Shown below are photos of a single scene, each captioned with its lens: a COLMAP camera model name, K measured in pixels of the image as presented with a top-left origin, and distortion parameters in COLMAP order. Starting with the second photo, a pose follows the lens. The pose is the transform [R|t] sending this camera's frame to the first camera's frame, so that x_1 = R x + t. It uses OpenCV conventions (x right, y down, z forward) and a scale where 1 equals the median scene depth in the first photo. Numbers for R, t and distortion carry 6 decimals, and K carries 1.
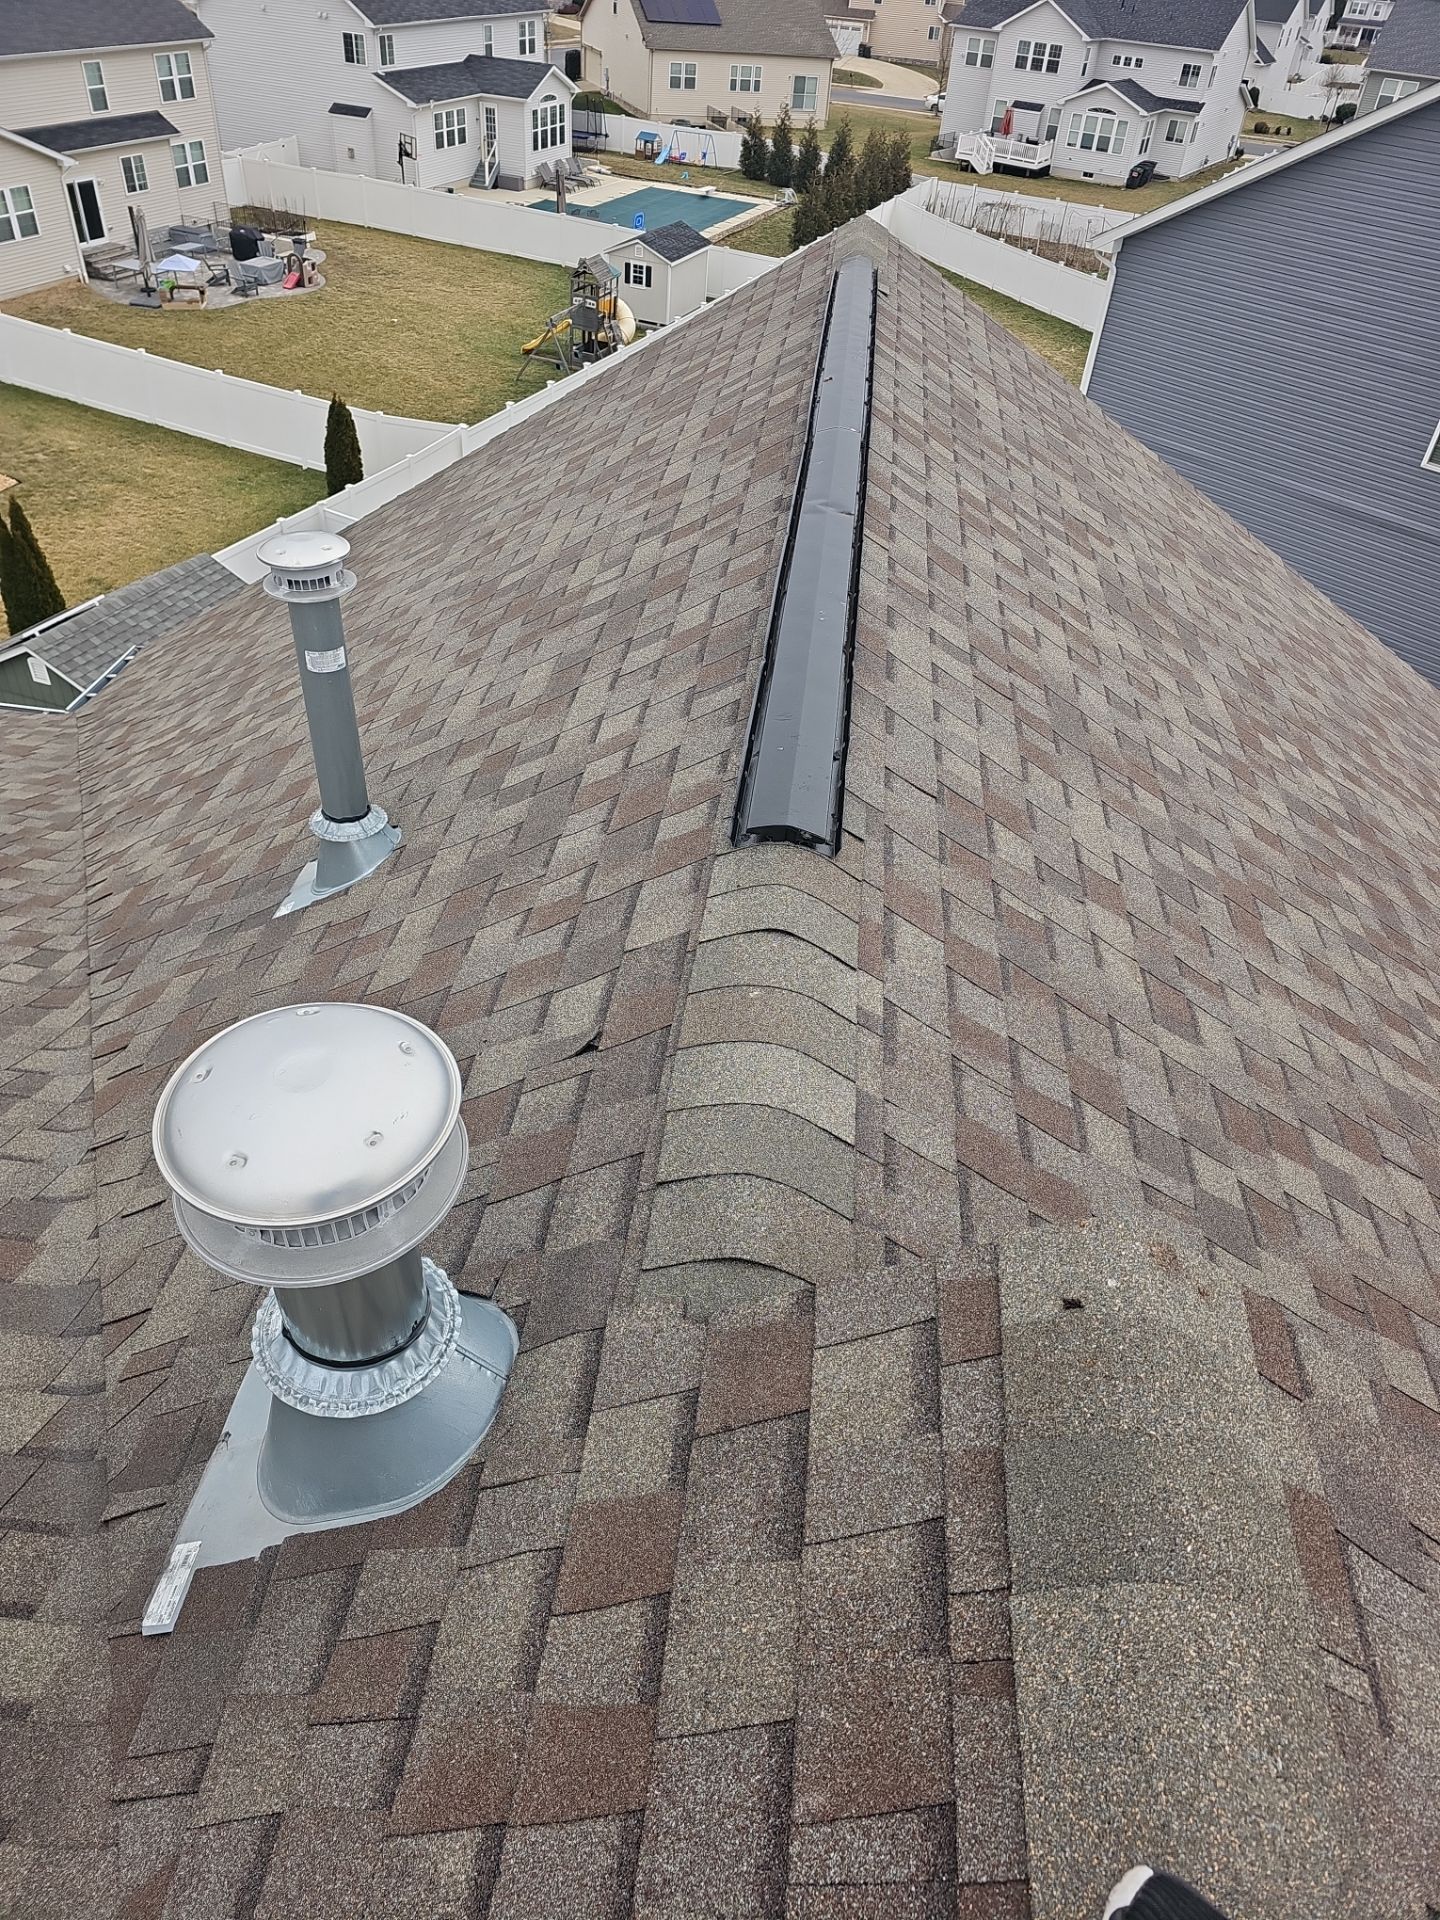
lens RADIAL K [[1256.5, 0, 731.3], [0, 1256.5, 913.6], [0, 0, 1]] dist [0.050093, -0.035347]
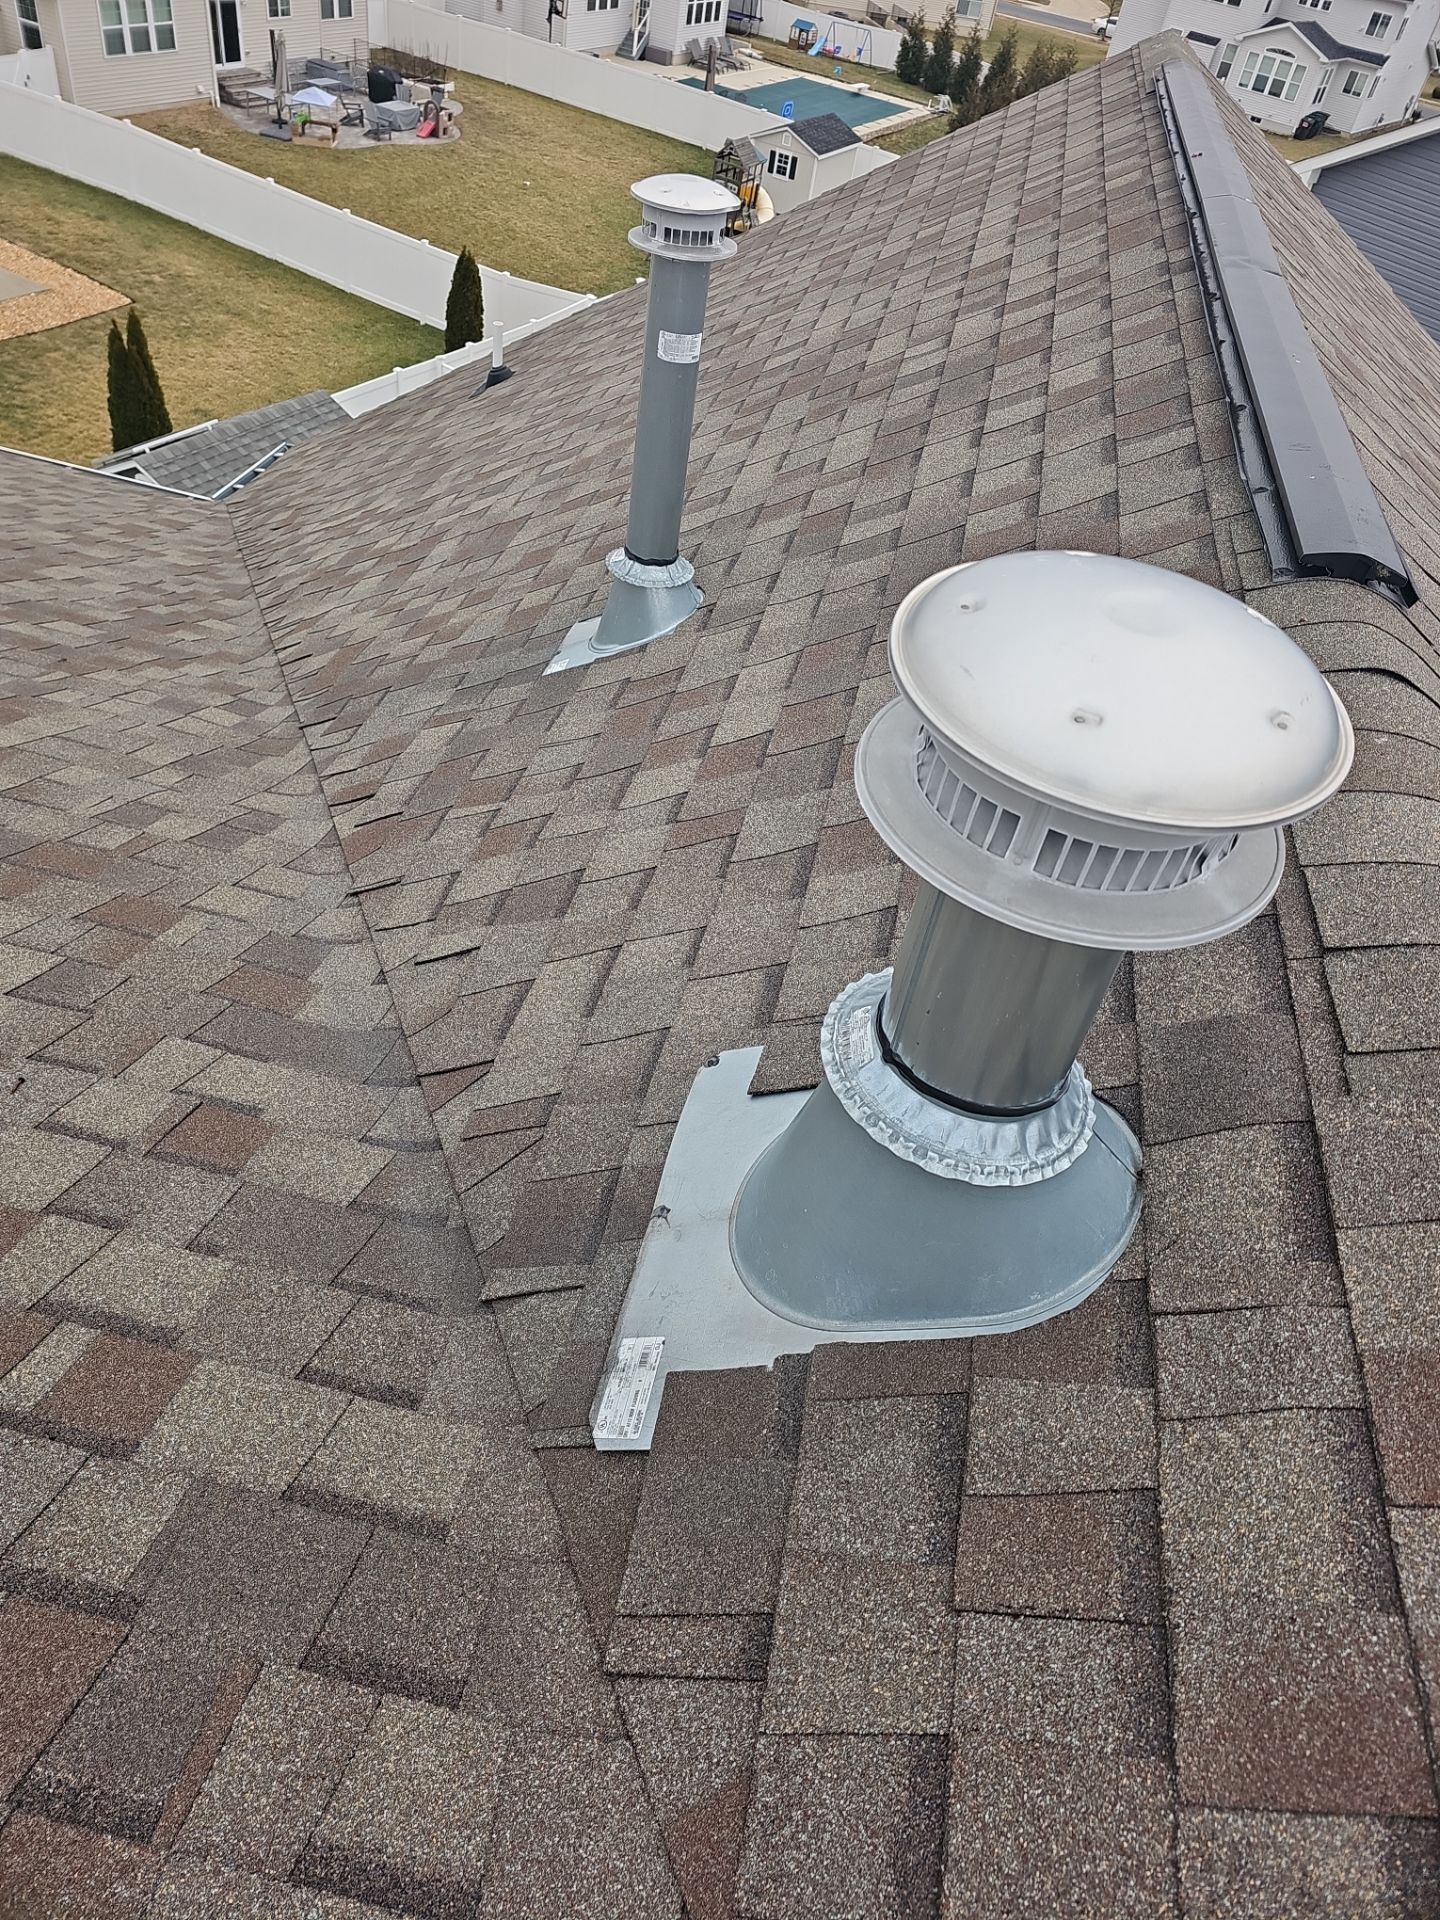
lens RADIAL K [[1256.5, 0, 734.8], [0, 1256.5, 903.3], [0, 0, 1]] dist [0.050093, -0.035347]
pose [[0.991847, 0.126236, -0.017436, -0.195840], [-0.125364, 0.991119, 0.044362, 0.101935], [0.022881, -0.041814, 0.998863, 0.139077]]
